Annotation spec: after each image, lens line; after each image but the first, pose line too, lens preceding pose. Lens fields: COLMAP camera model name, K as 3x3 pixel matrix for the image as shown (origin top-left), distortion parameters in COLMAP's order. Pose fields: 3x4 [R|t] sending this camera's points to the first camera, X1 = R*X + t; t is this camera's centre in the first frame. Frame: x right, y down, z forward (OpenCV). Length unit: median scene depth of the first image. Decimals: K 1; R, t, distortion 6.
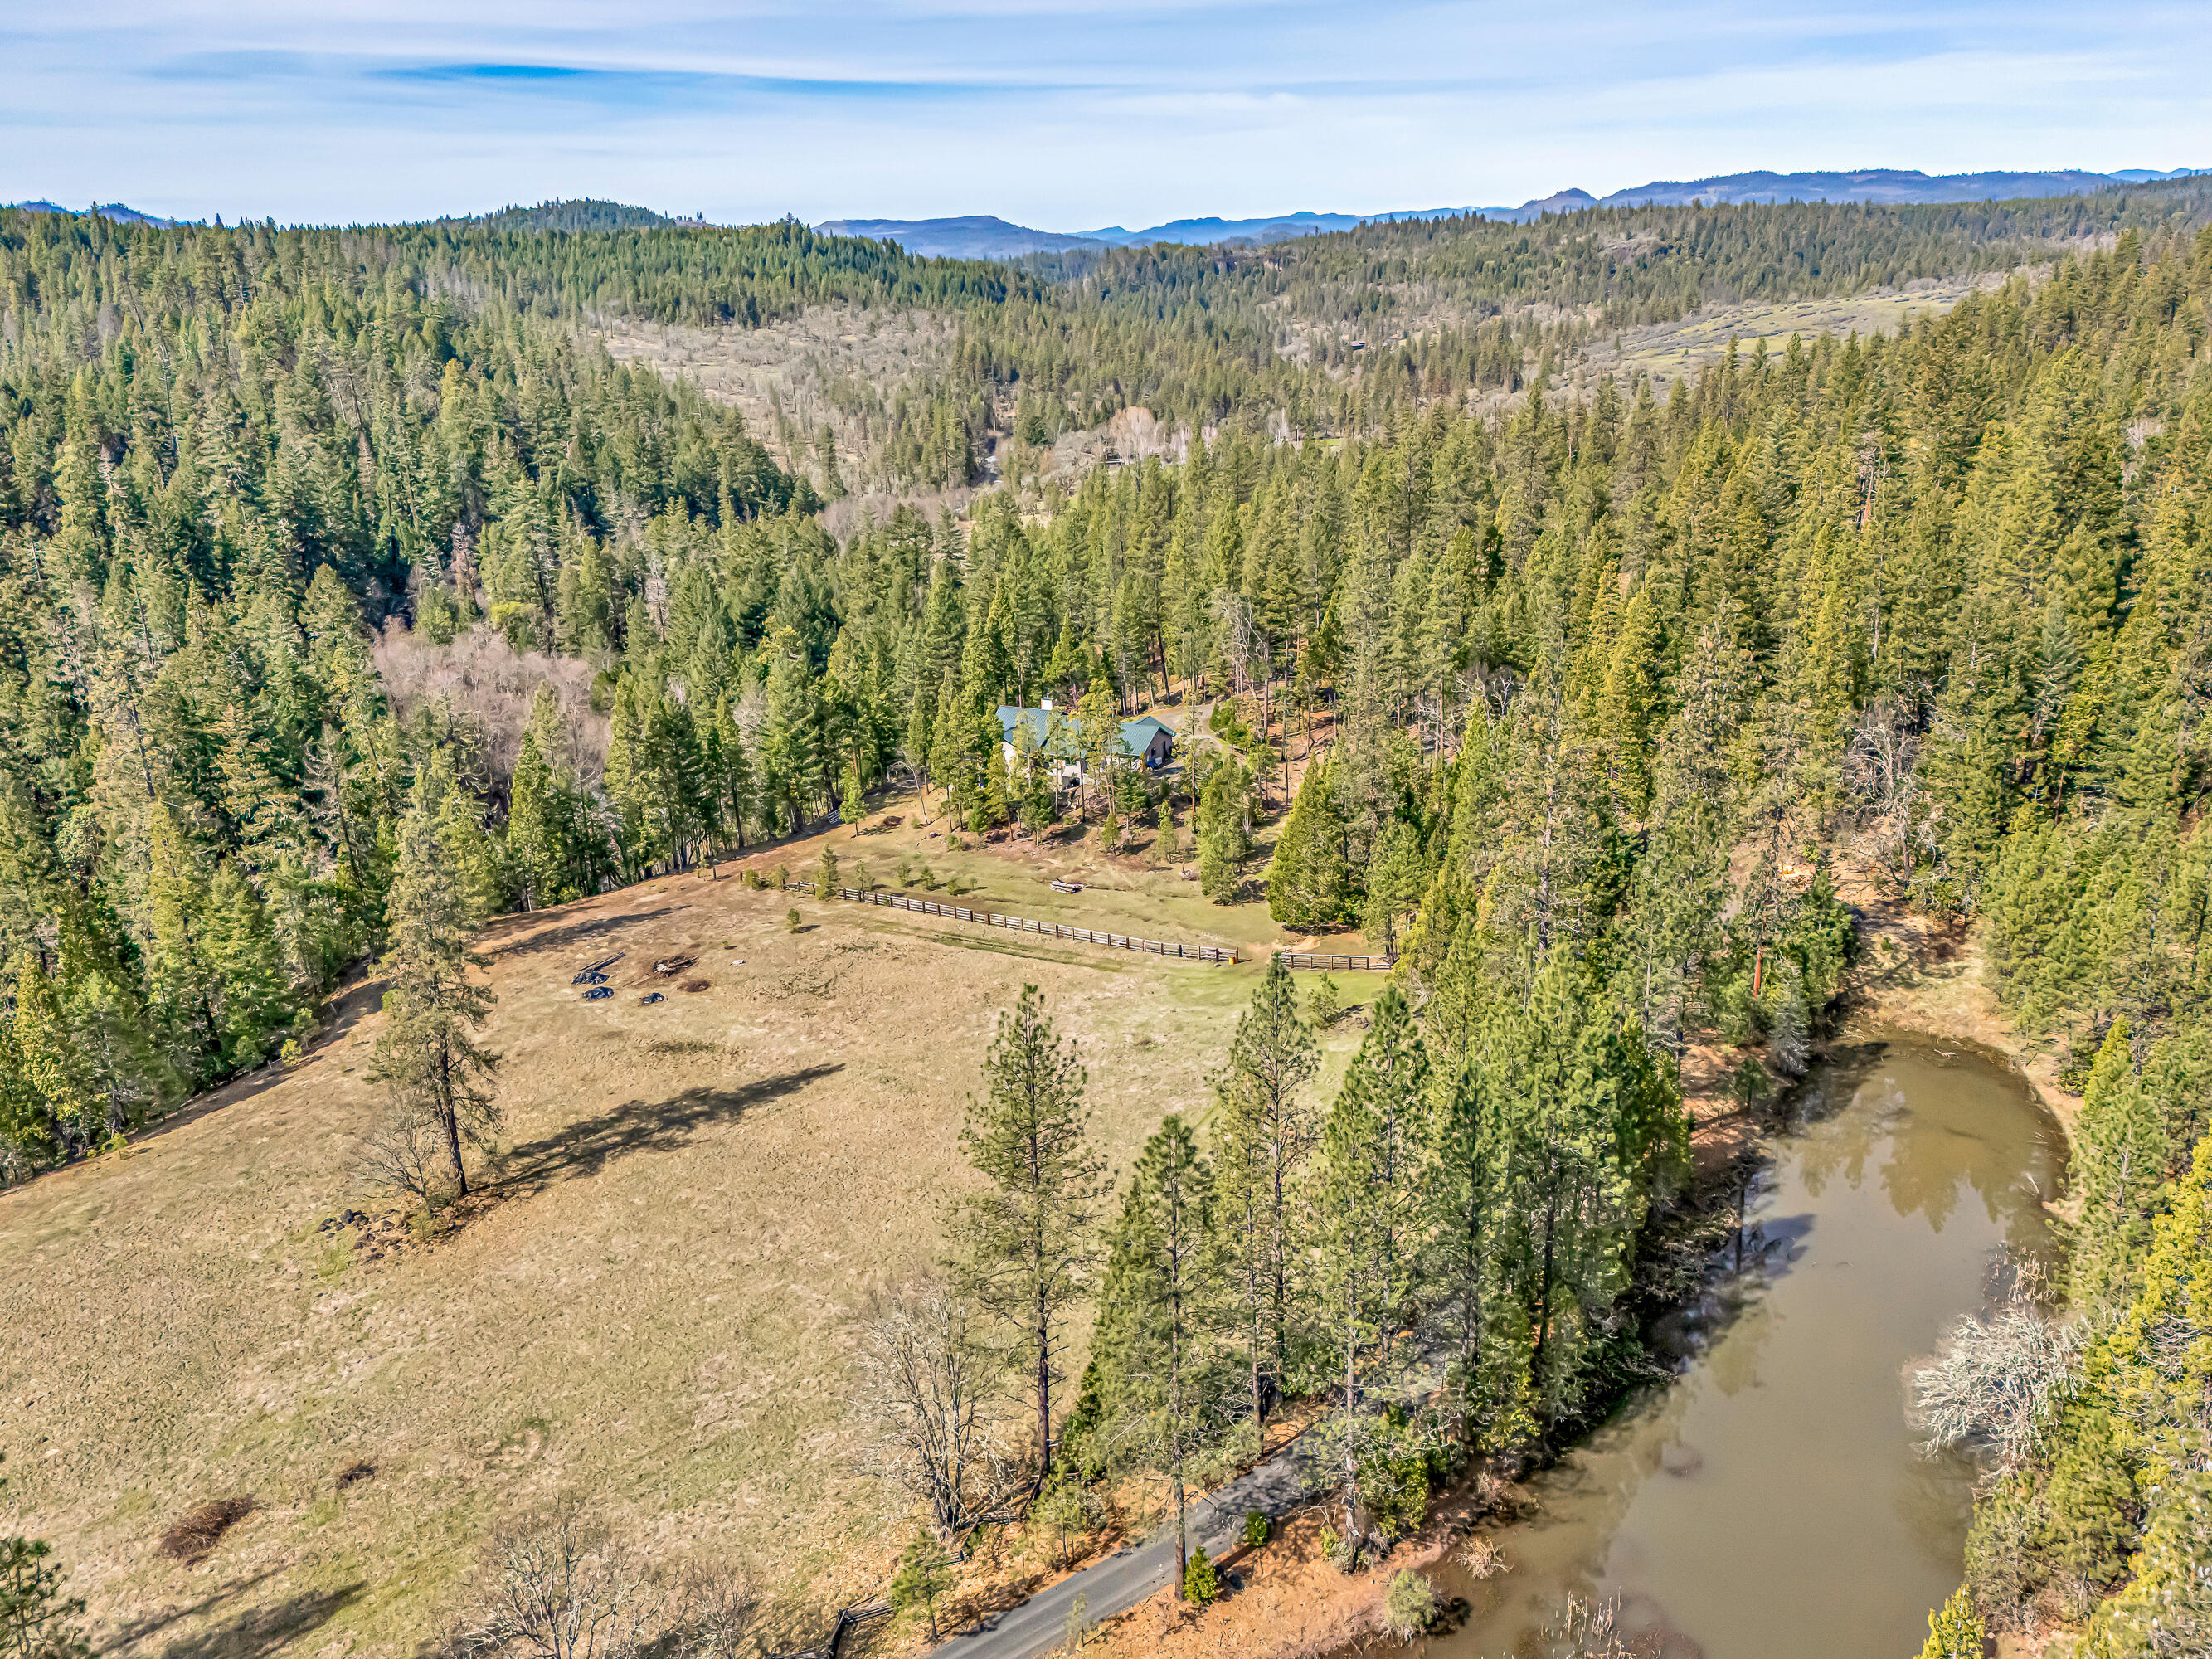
lens RADIAL K [[1730.5, 0, 1106.0], [0, 1730.5, 829.5], [0, 0, 1]] dist [0.066272, -0.061074]
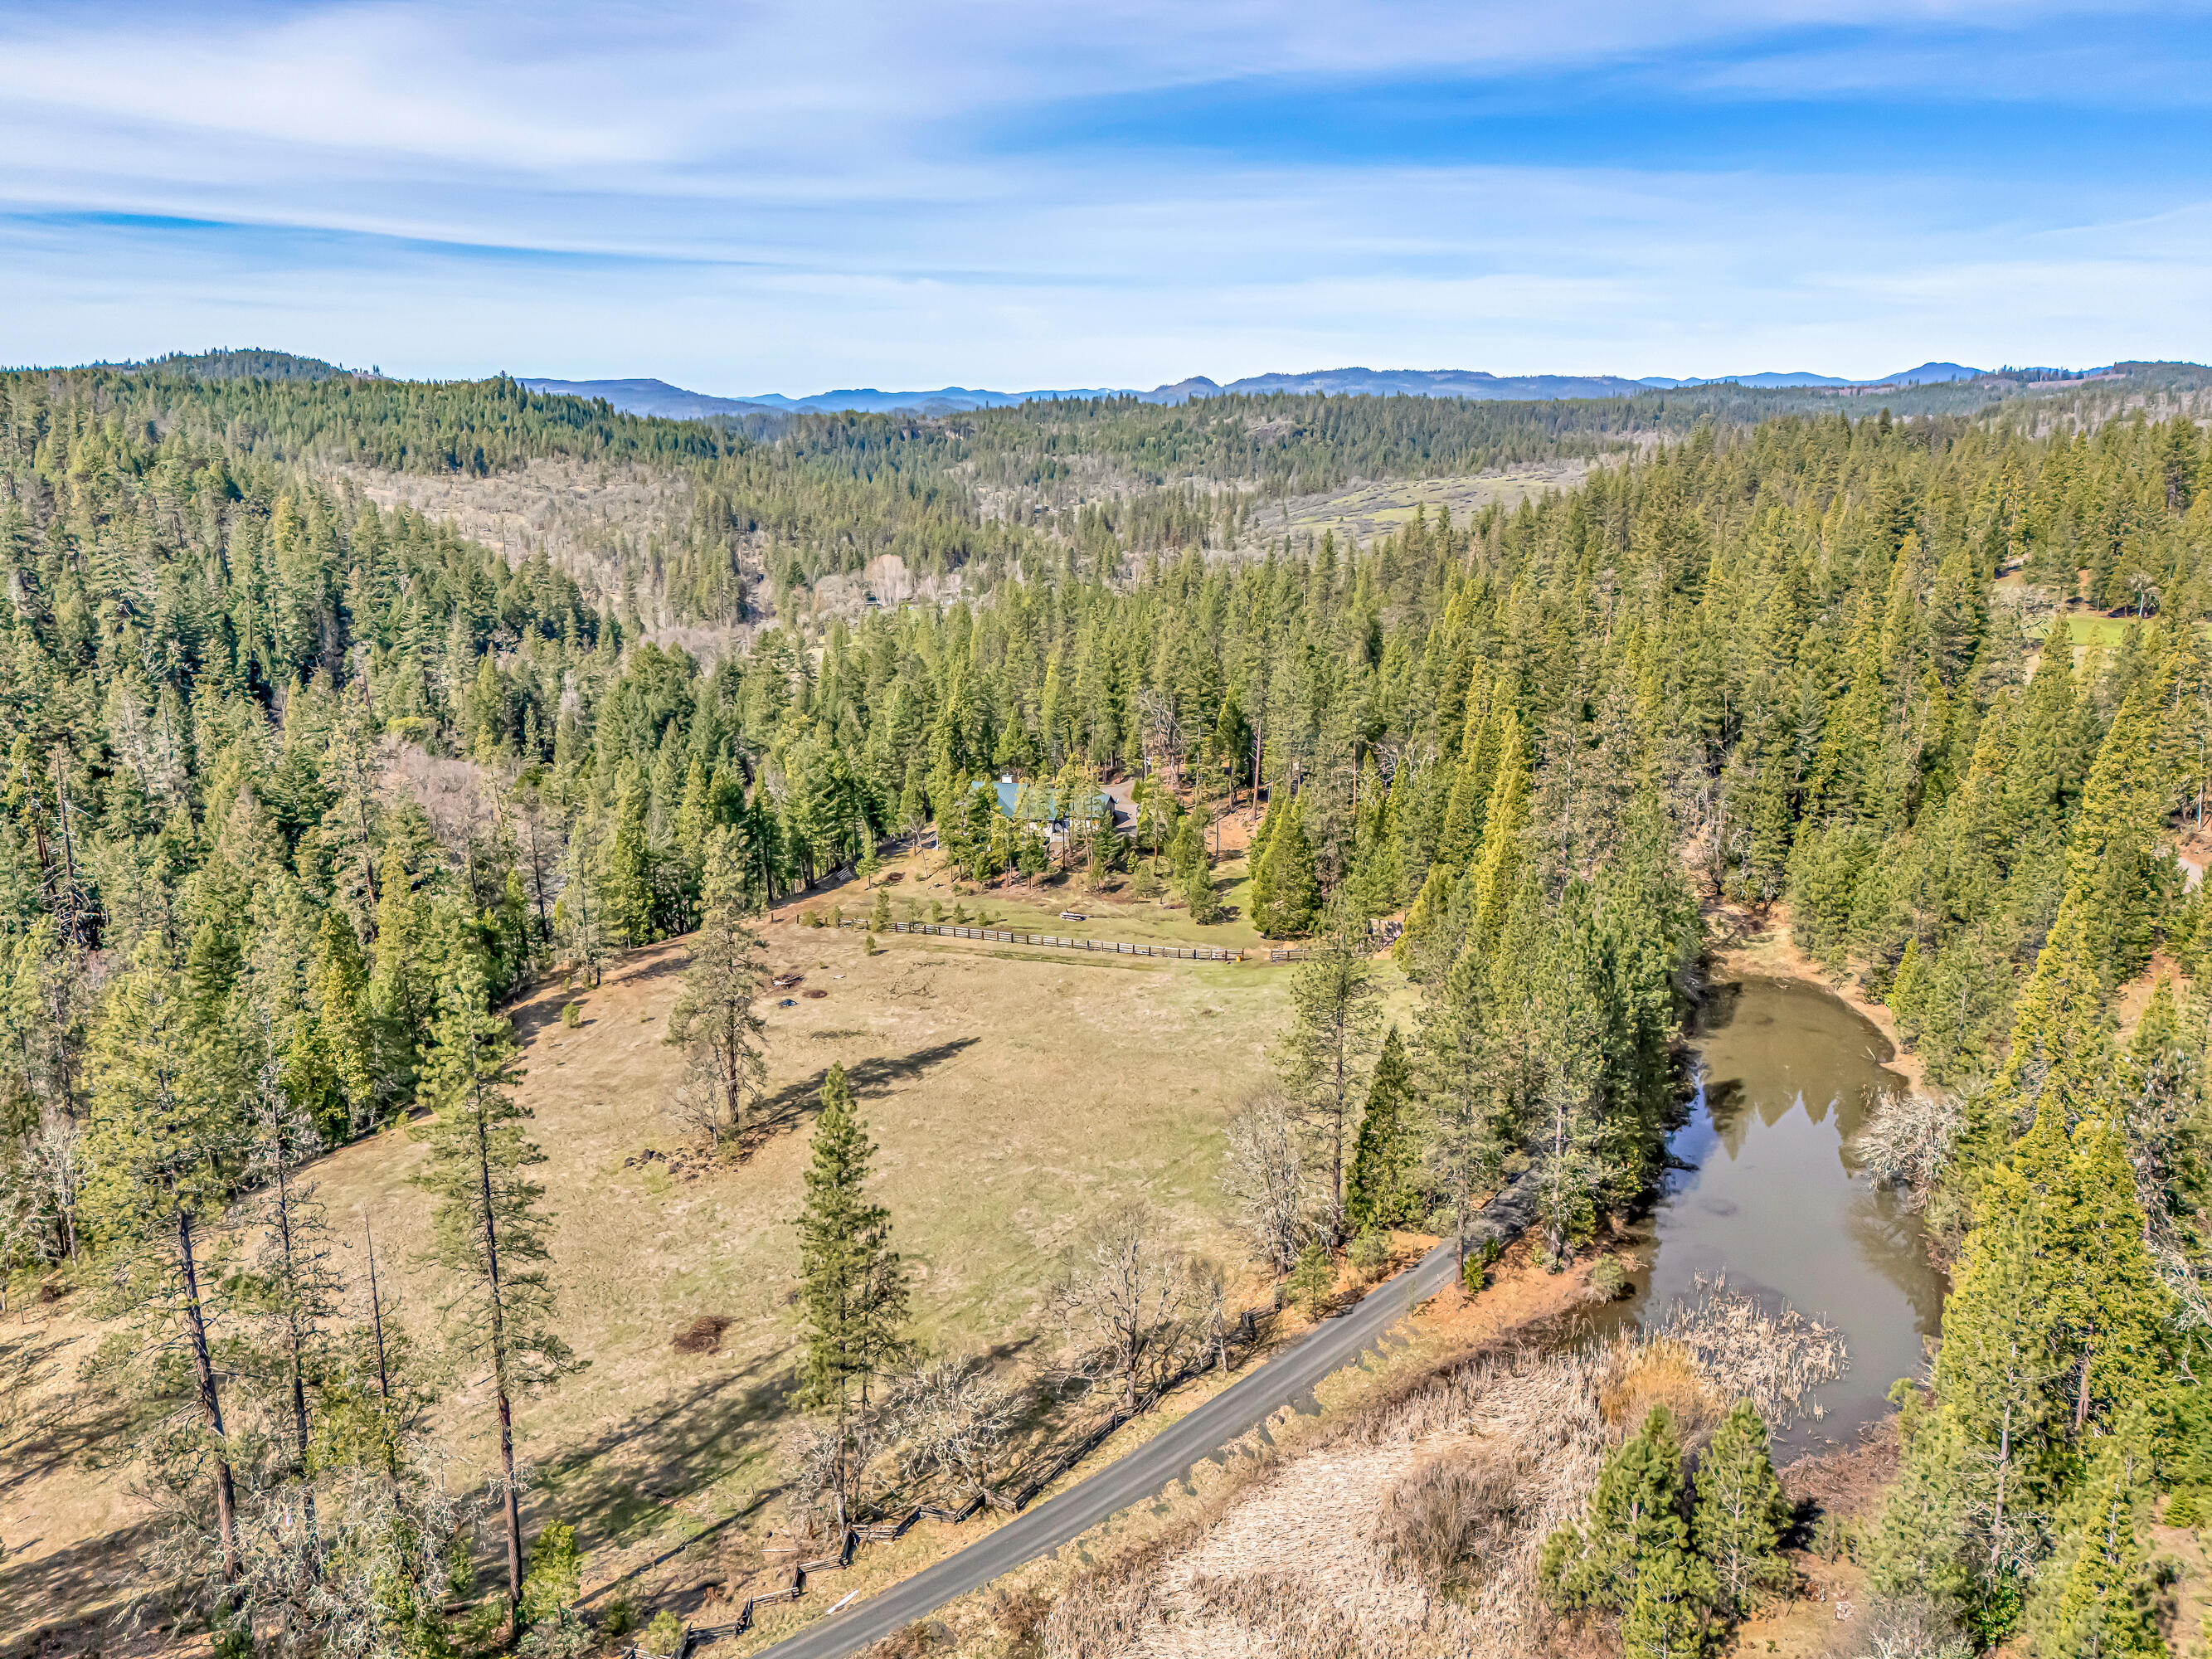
lens RADIAL K [[1663.0, 0, 1104.4], [0, 1663.0, 799.4], [0, 0, 1]] dist [0.087330, -0.094488]
pose [[0.981000, -0.015237, 0.193407, -0.207365], [0.034166, 0.994899, -0.094917, 0.057299], [-0.190974, 0.099721, 0.976517, -0.154365]]
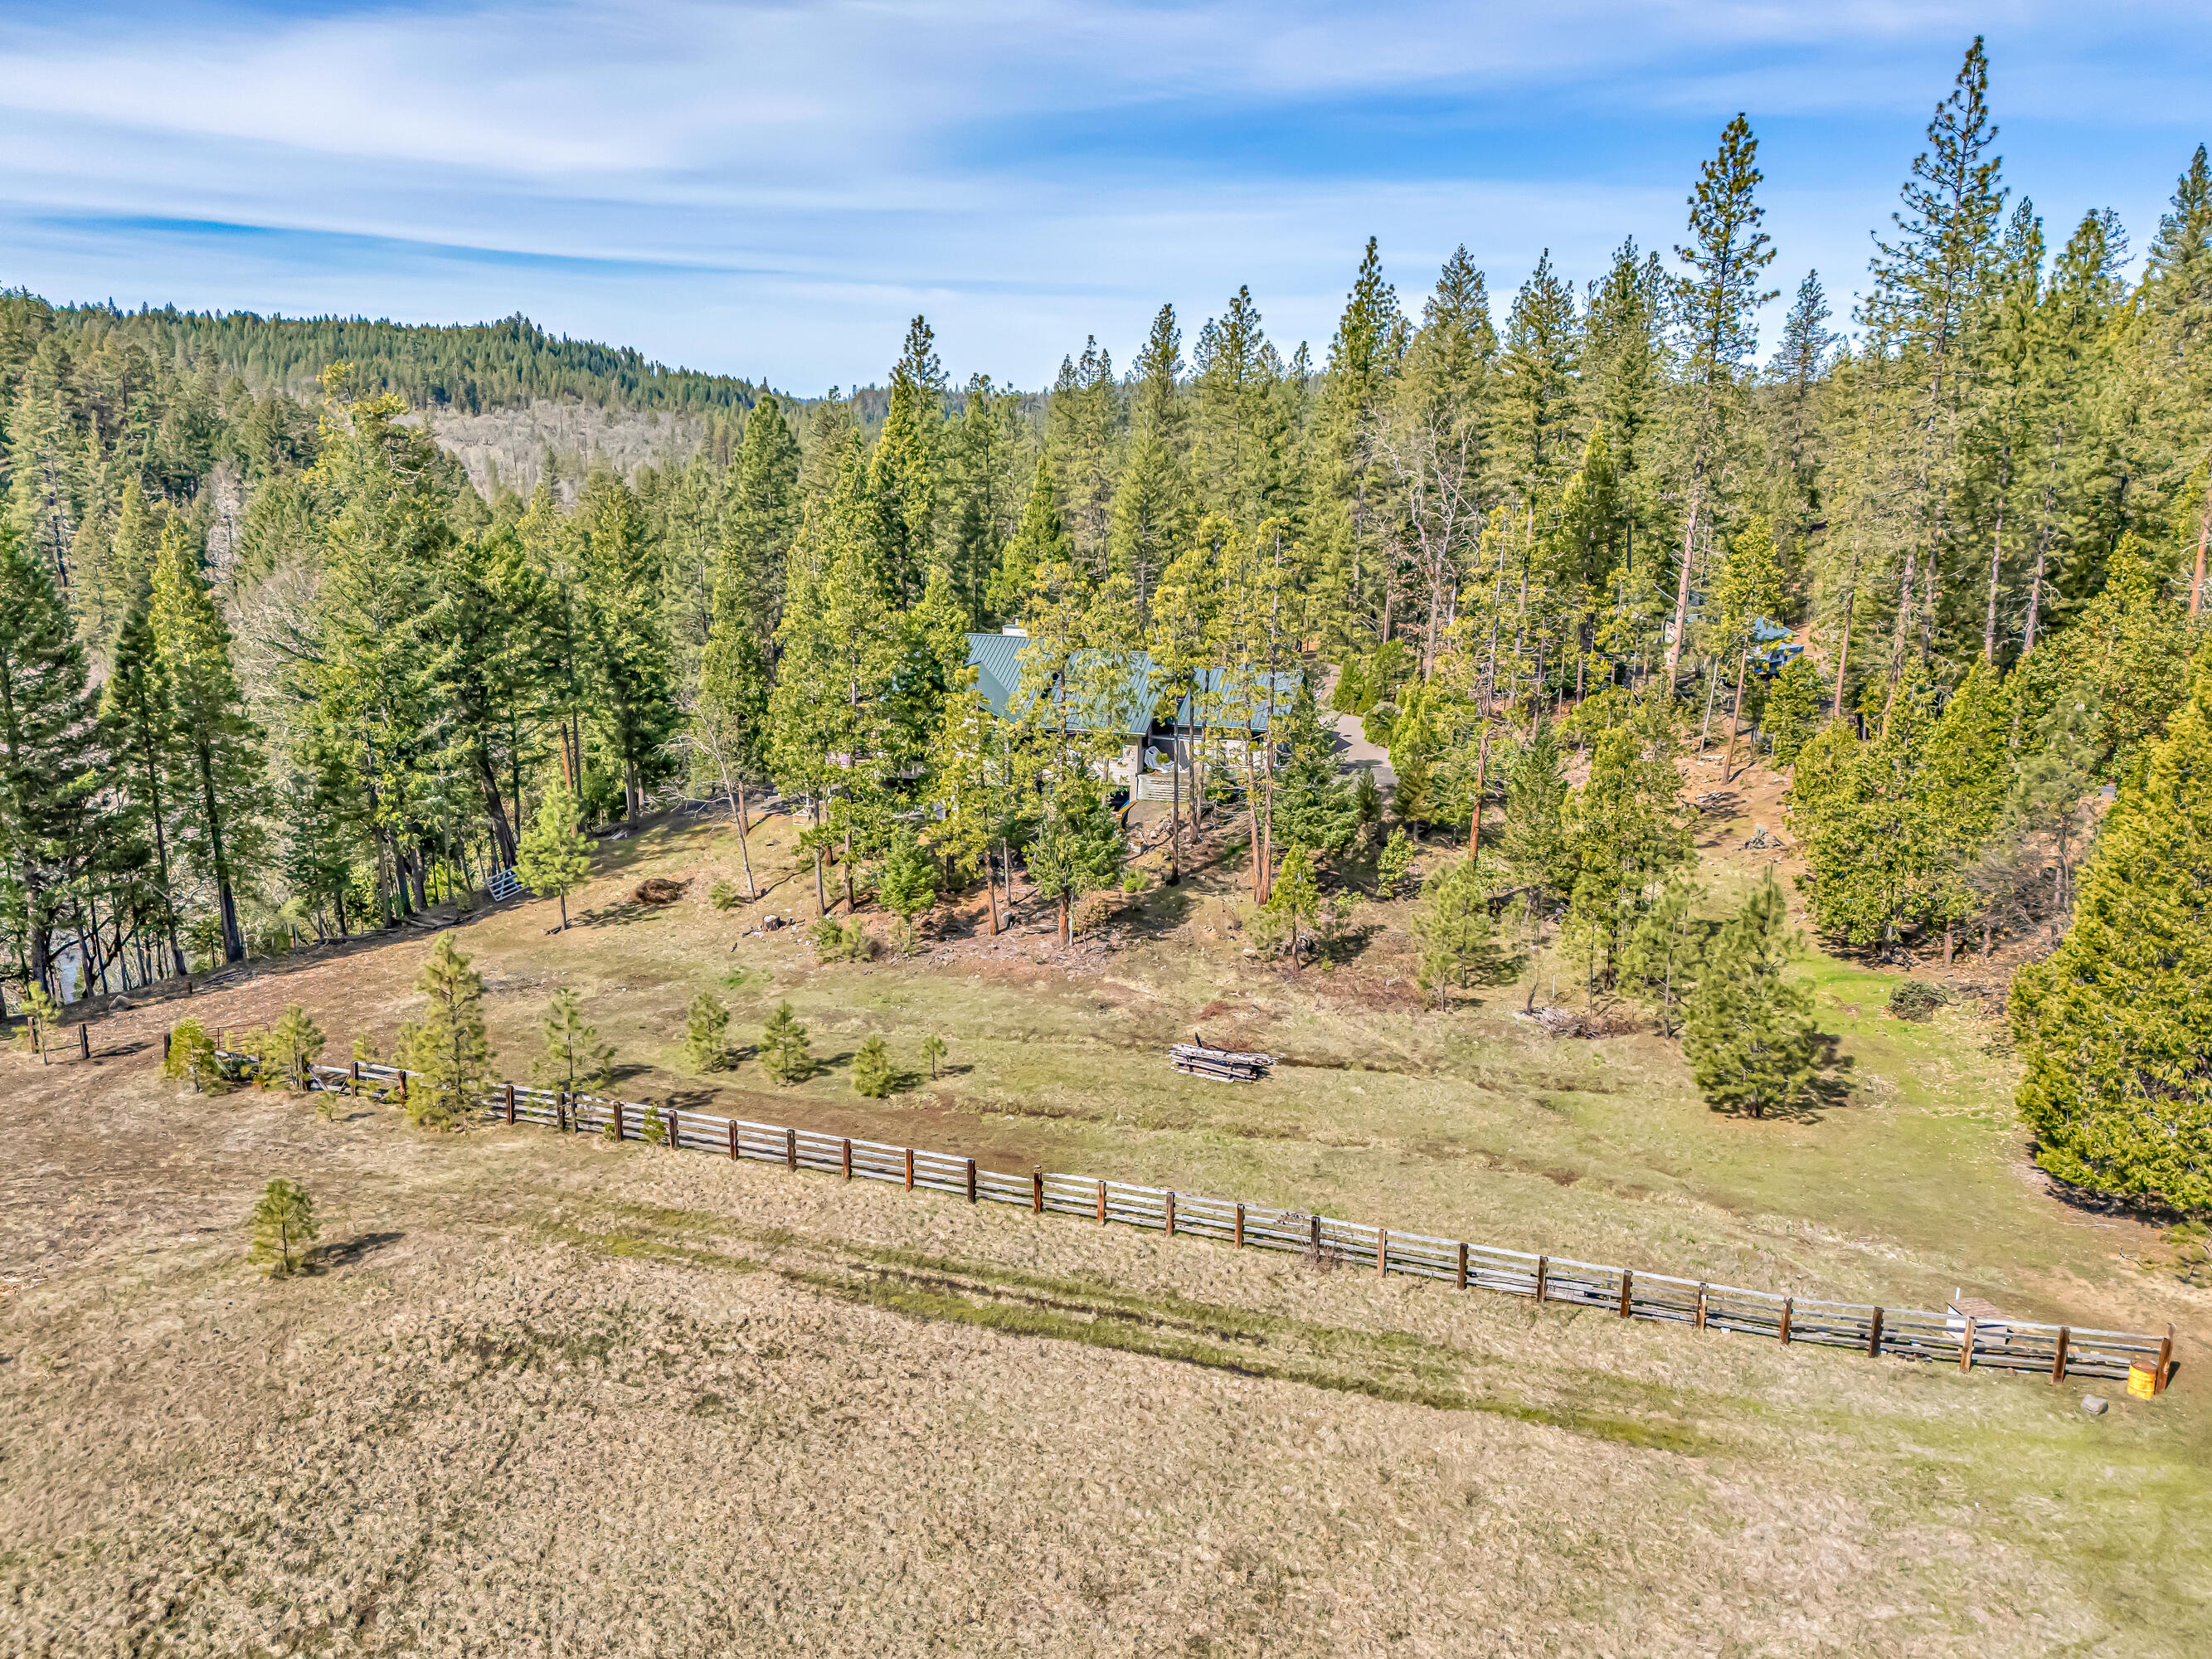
lens RADIAL K [[1656.3, 0, 1106.0], [0, 1656.3, 829.5], [0, 0, 1]] dist [0.064424, -0.056887]
pose [[0.987343, 0.000979, 0.158597, -0.085129], [0.012048, 0.996628, -0.081158, 0.013273], [-0.158142, 0.082041, 0.984002, 0.625179]]
